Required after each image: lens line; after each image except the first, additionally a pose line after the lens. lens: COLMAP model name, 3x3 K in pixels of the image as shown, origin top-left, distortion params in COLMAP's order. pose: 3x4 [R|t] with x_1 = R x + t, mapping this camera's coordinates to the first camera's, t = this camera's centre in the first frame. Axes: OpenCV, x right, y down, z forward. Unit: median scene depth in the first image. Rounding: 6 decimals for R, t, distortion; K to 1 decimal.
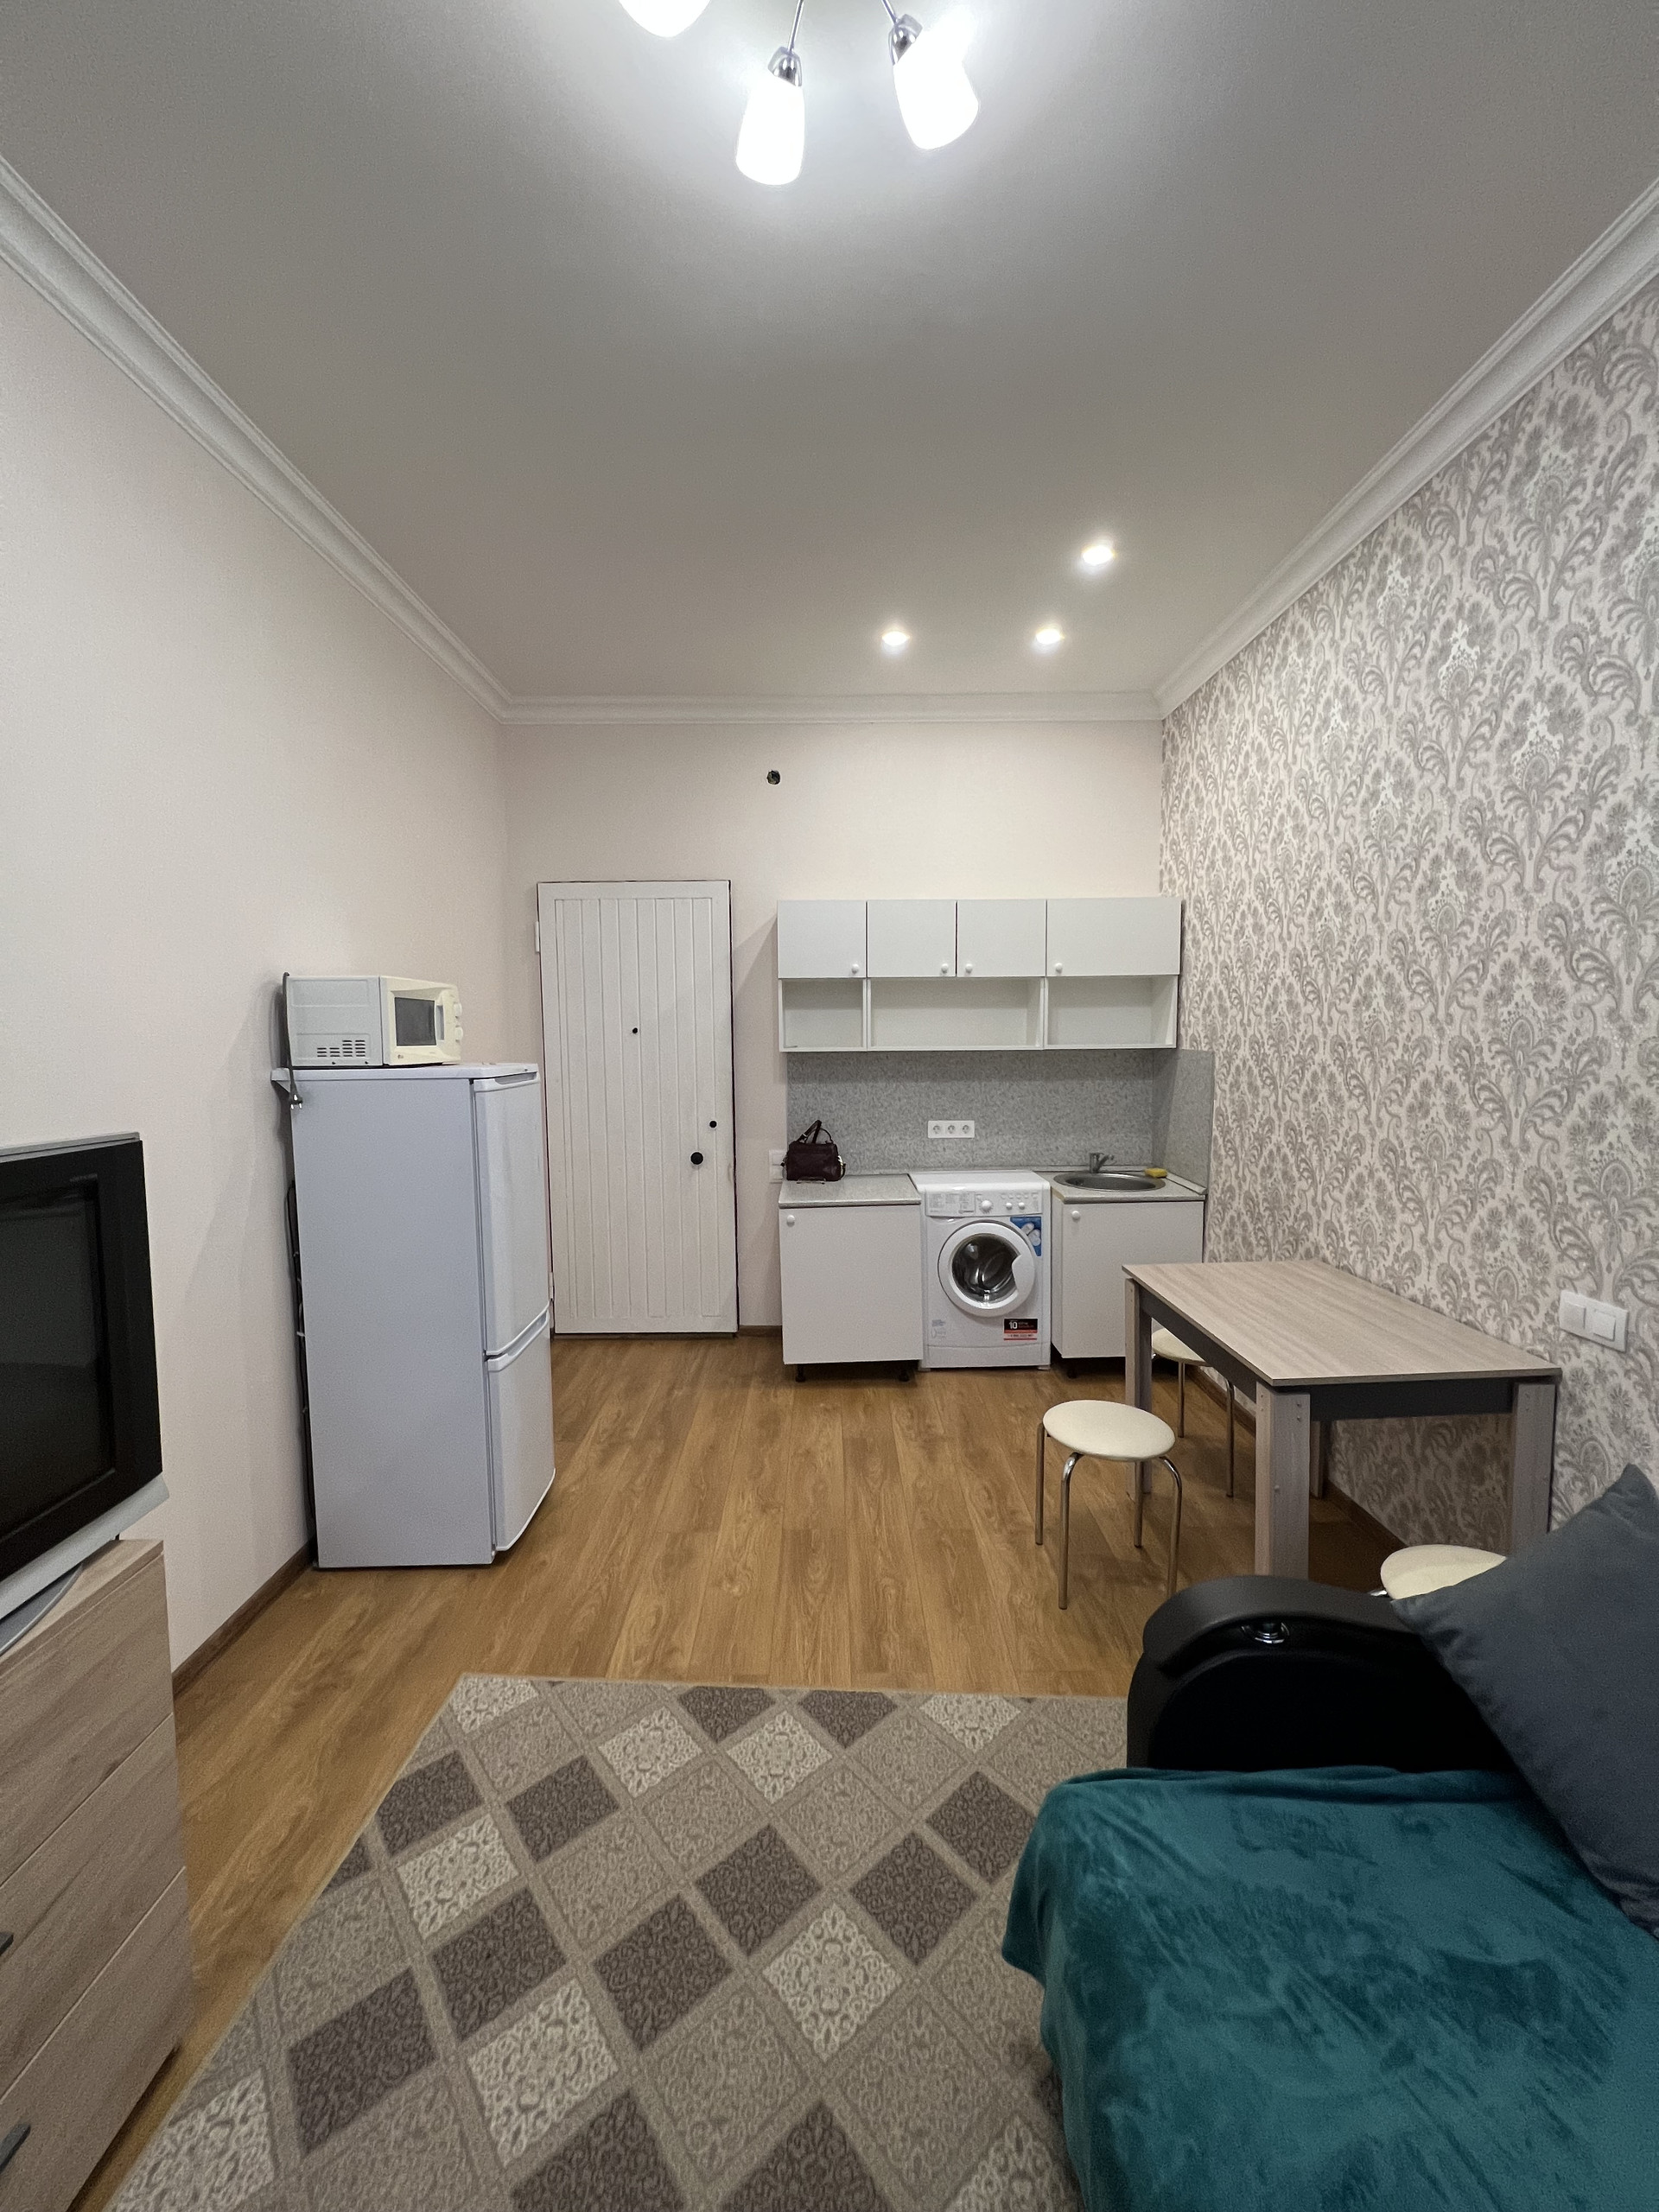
lens RADIAL K [[878.9, 0, 832.7], [0, 878.9, 1104.6], [0, 0, 1]] dist [0.001219, -0.000053]
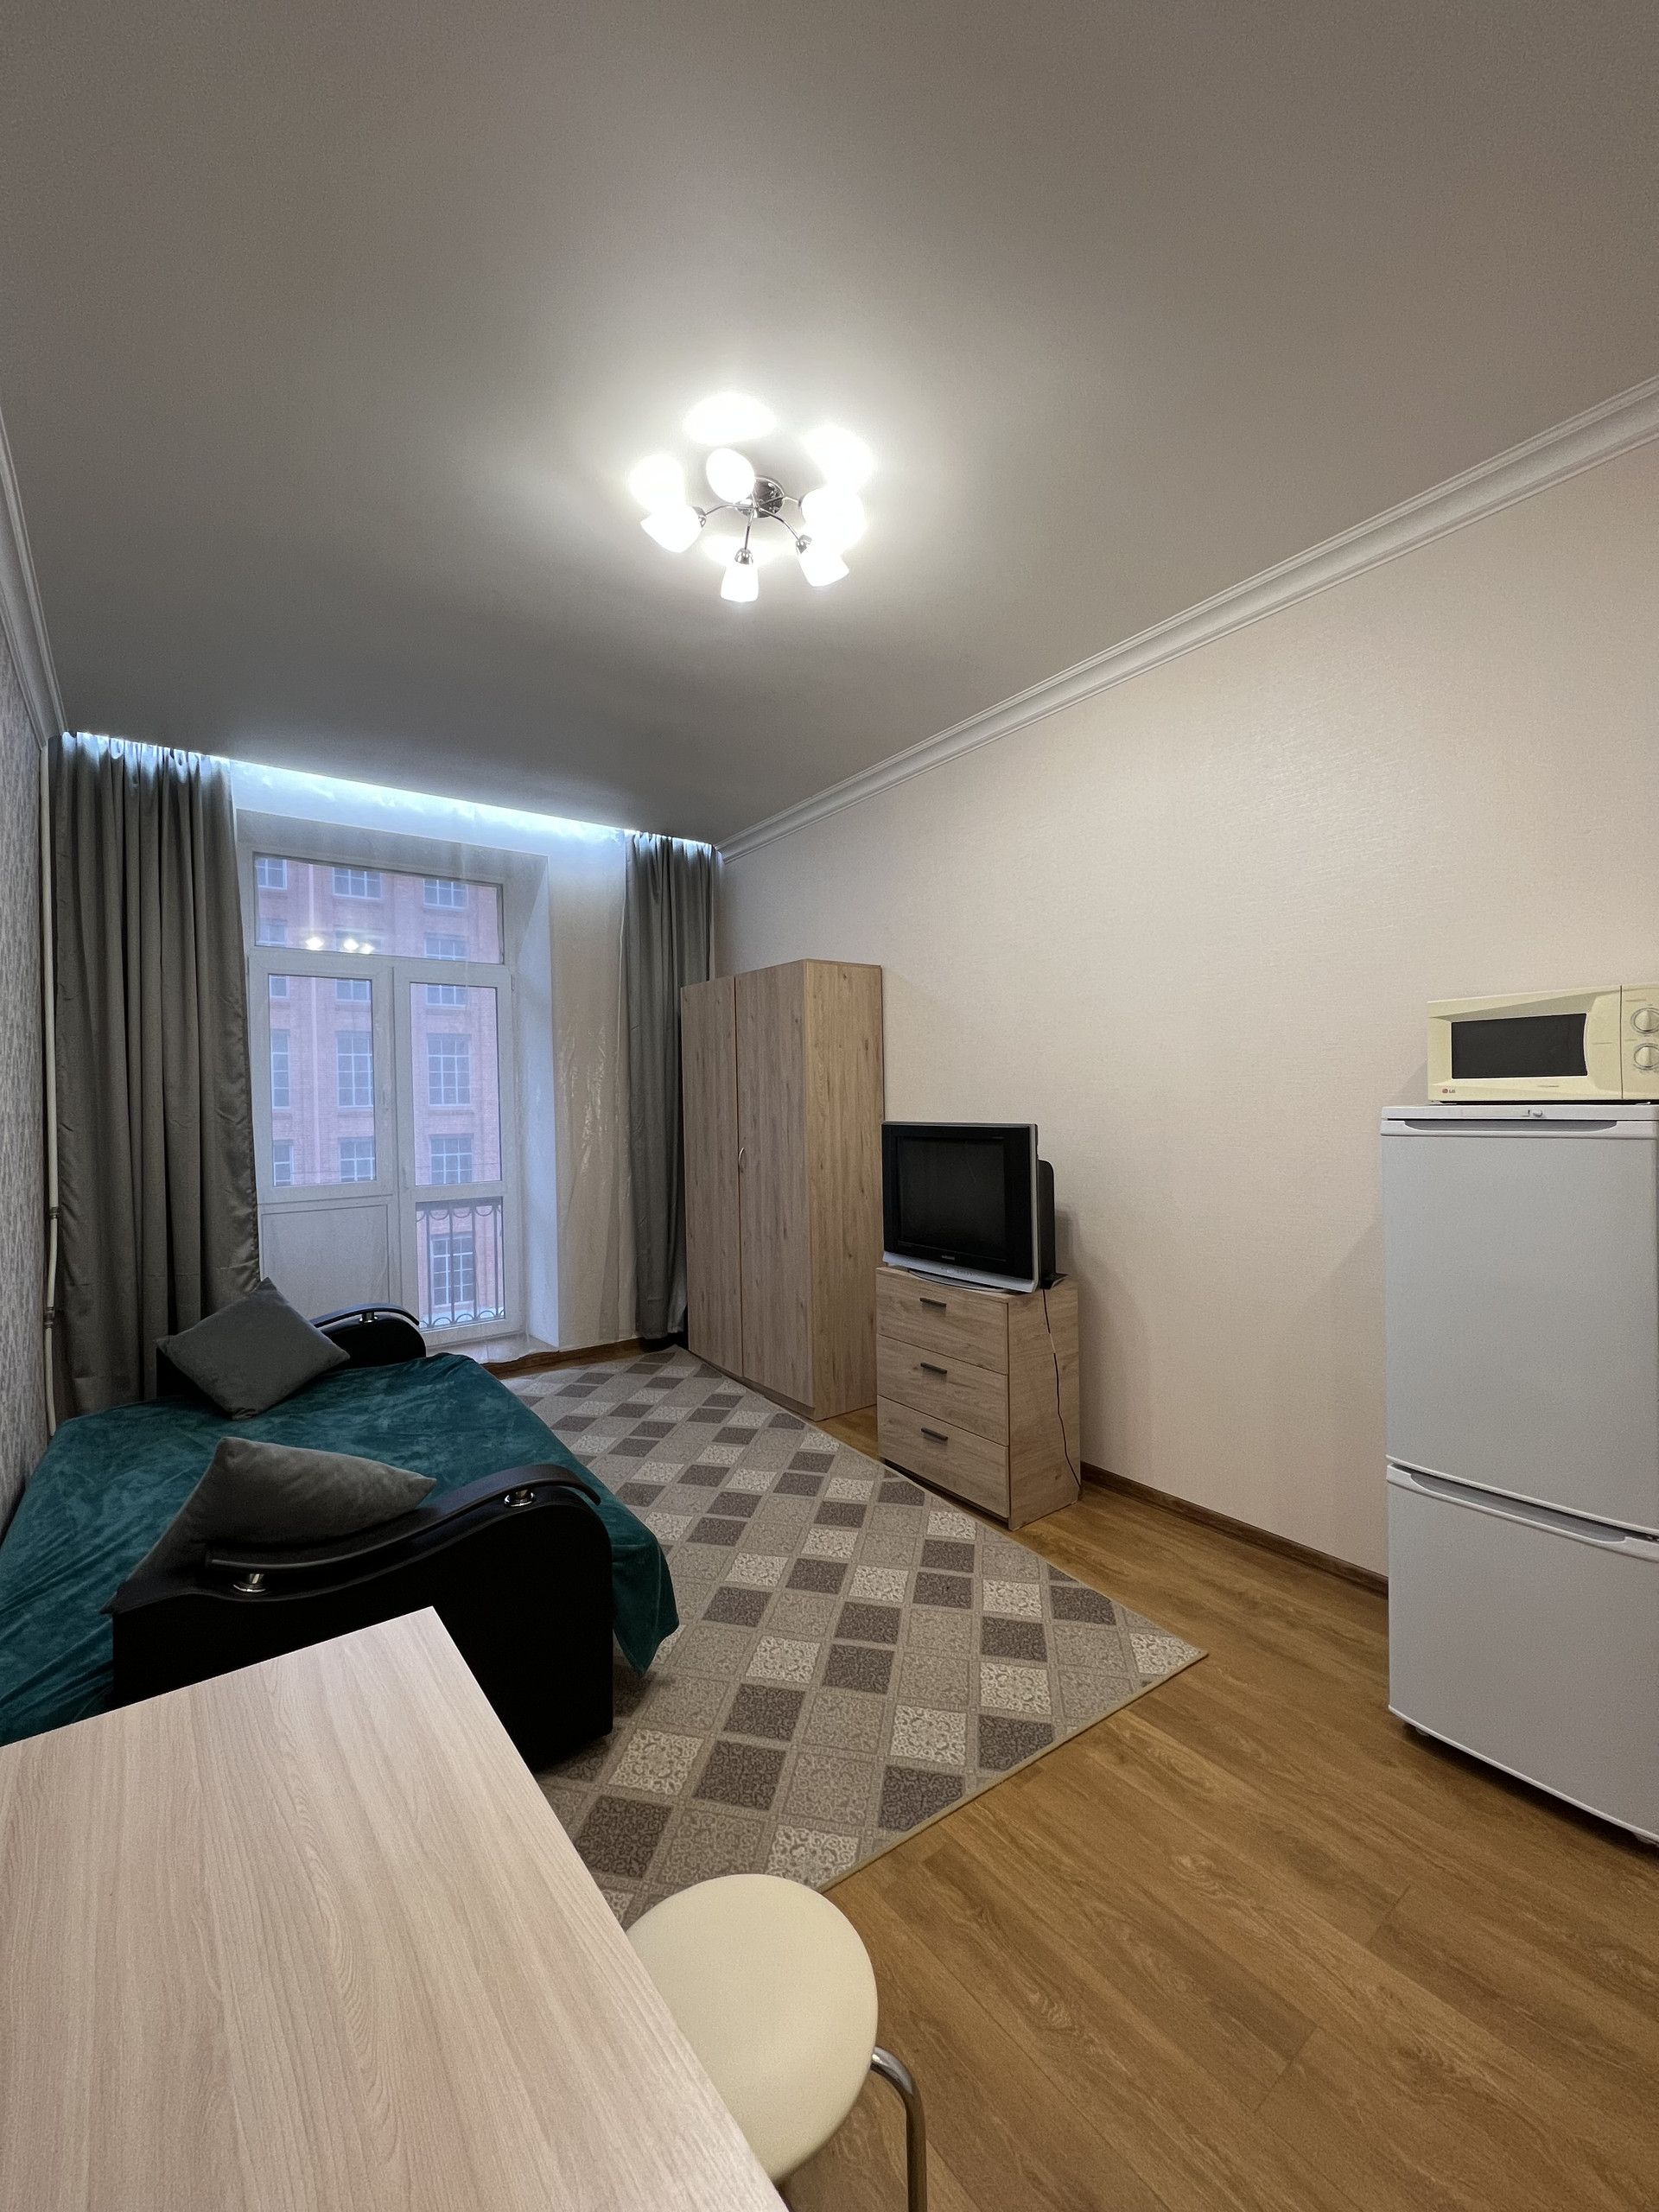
lens RADIAL K [[878.9, 0, 831.6], [0, 878.9, 1104.5], [0, 0, 1]] dist [0.001219, -0.000053]
pose [[-0.801161, 0.027475, -0.597818, 0.487386], [-0.020716, 0.997074, 0.073587, -0.088061], [0.598091, 0.071340, -0.798247, 1.270113]]
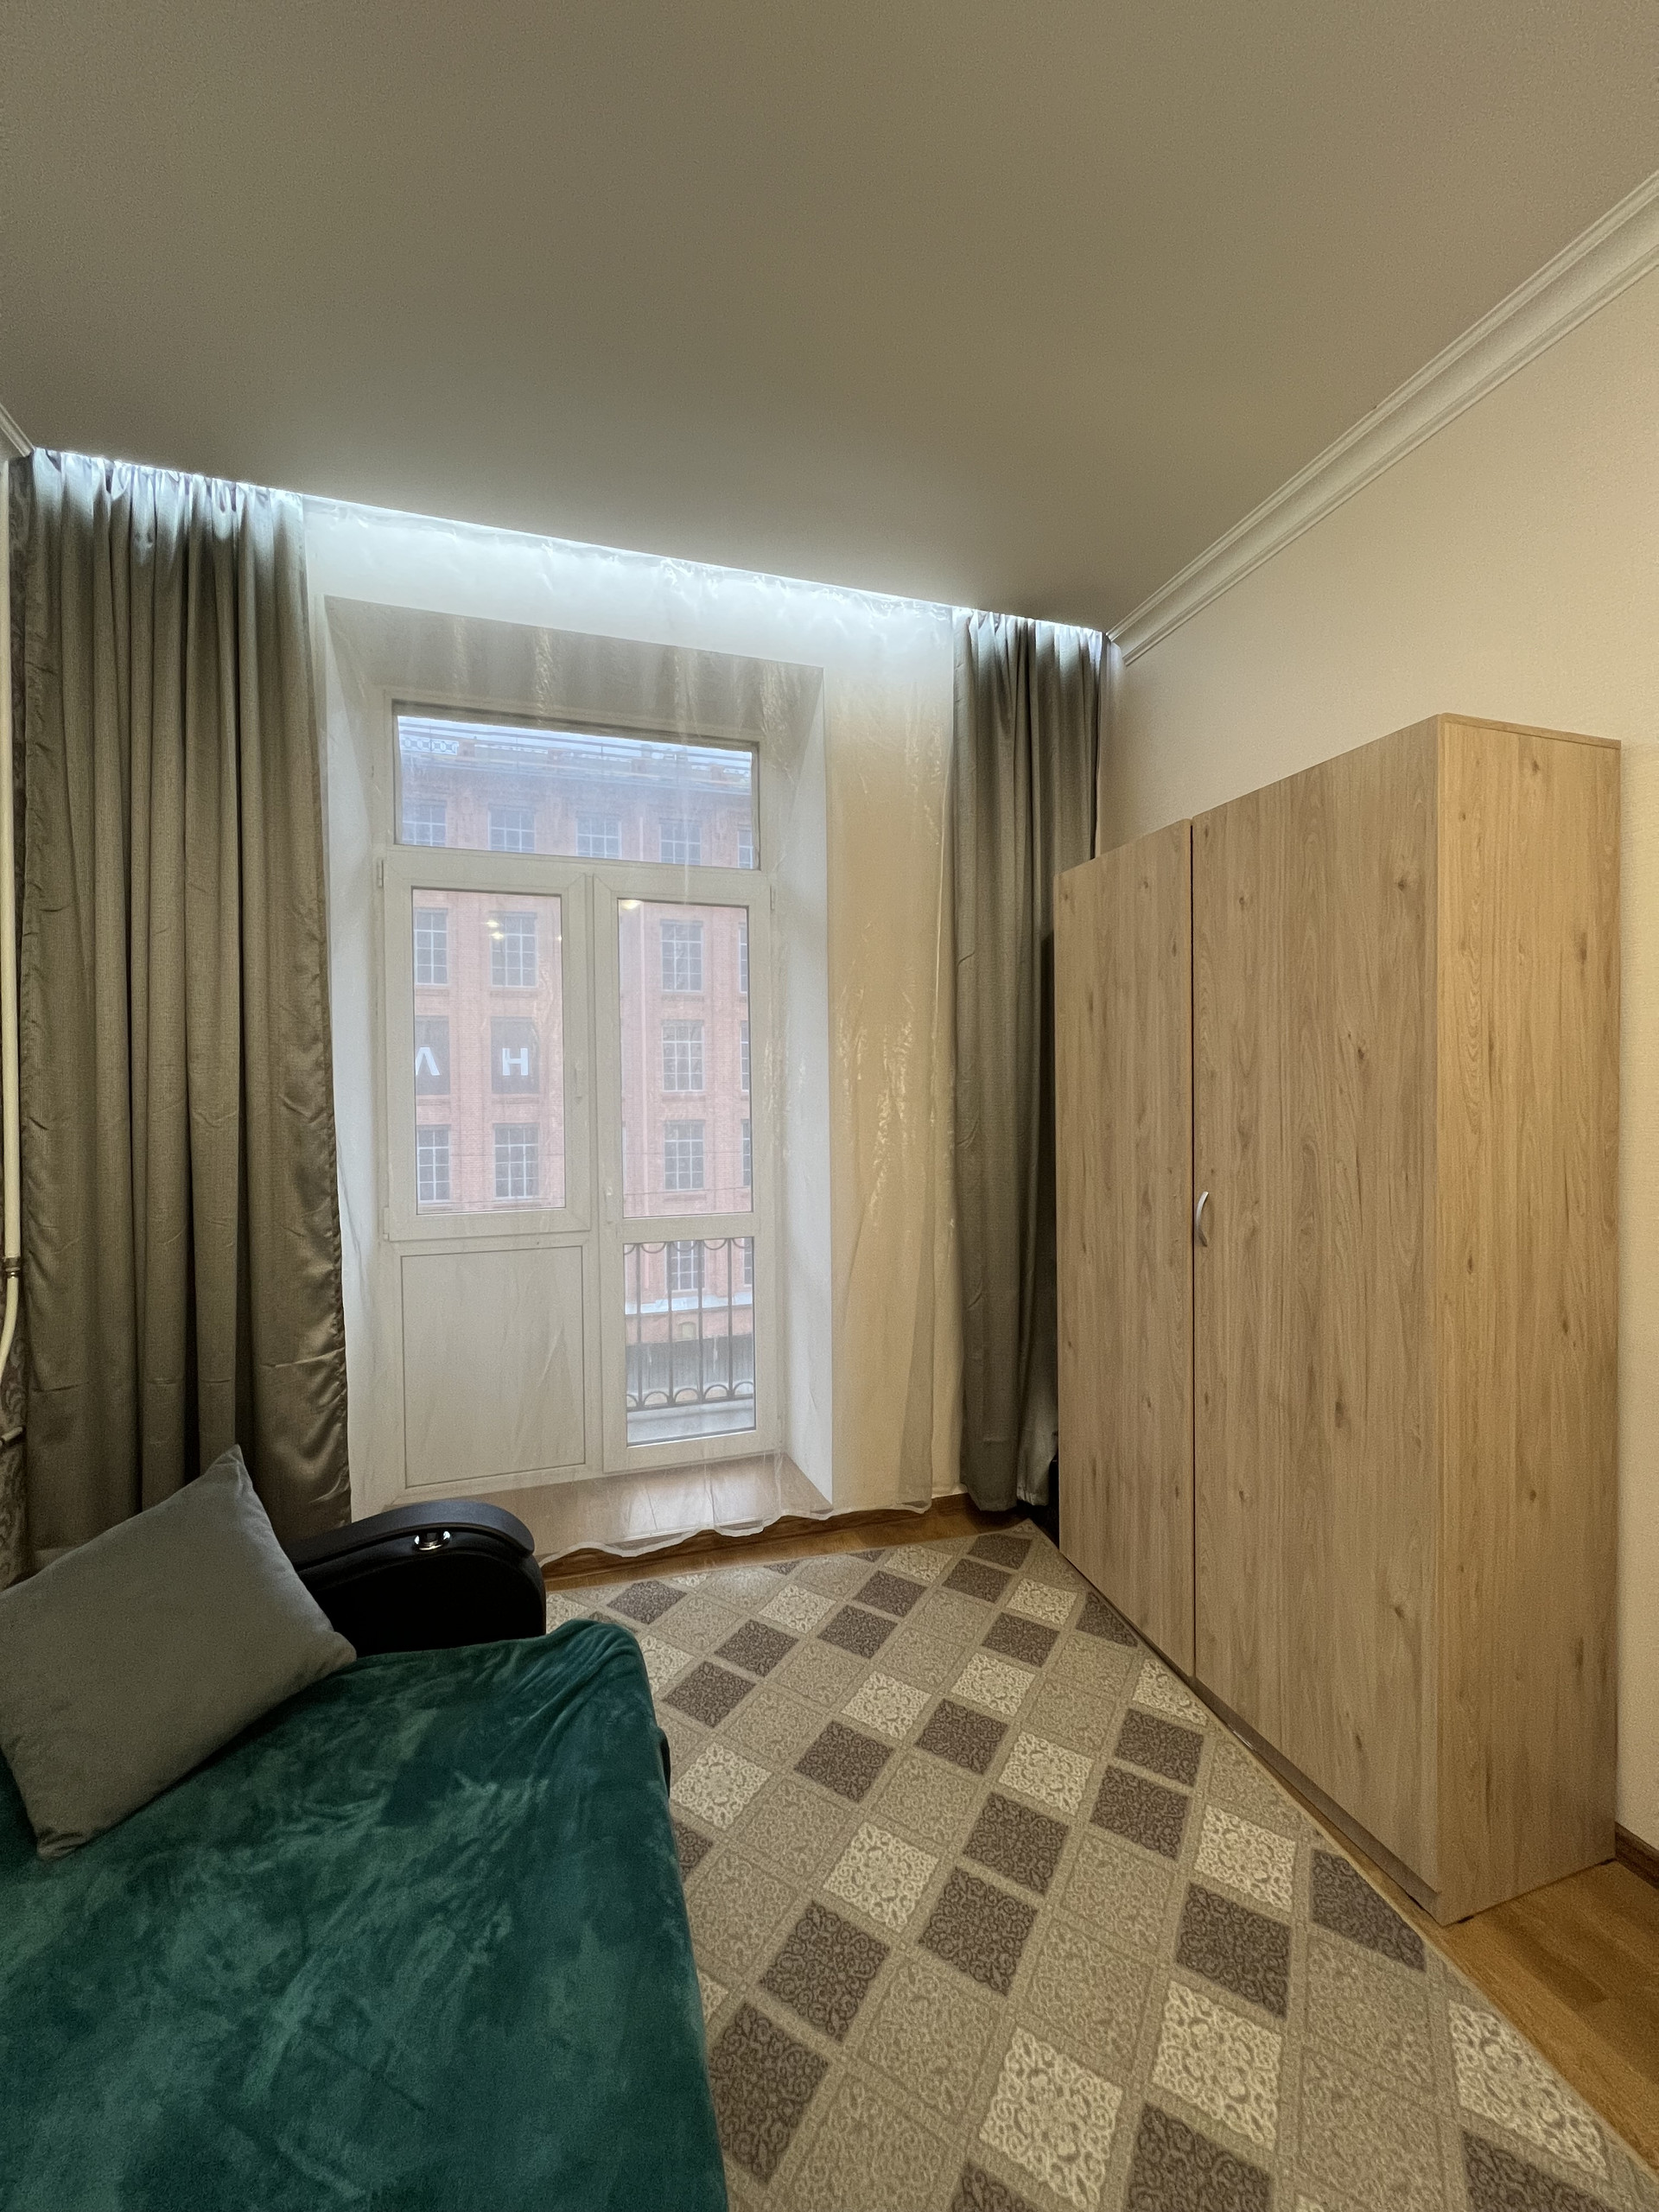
lens RADIAL K [[878.9, 0, 832.4], [0, 878.9, 1103.5], [0, 0, 1]] dist [0.001219, -0.000053]
pose [[-0.953889, 0.021656, -0.299377, 0.154659], [-0.006015, 0.995814, 0.091199, -0.022168], [0.300099, 0.088795, -0.949766, 0.437071]]
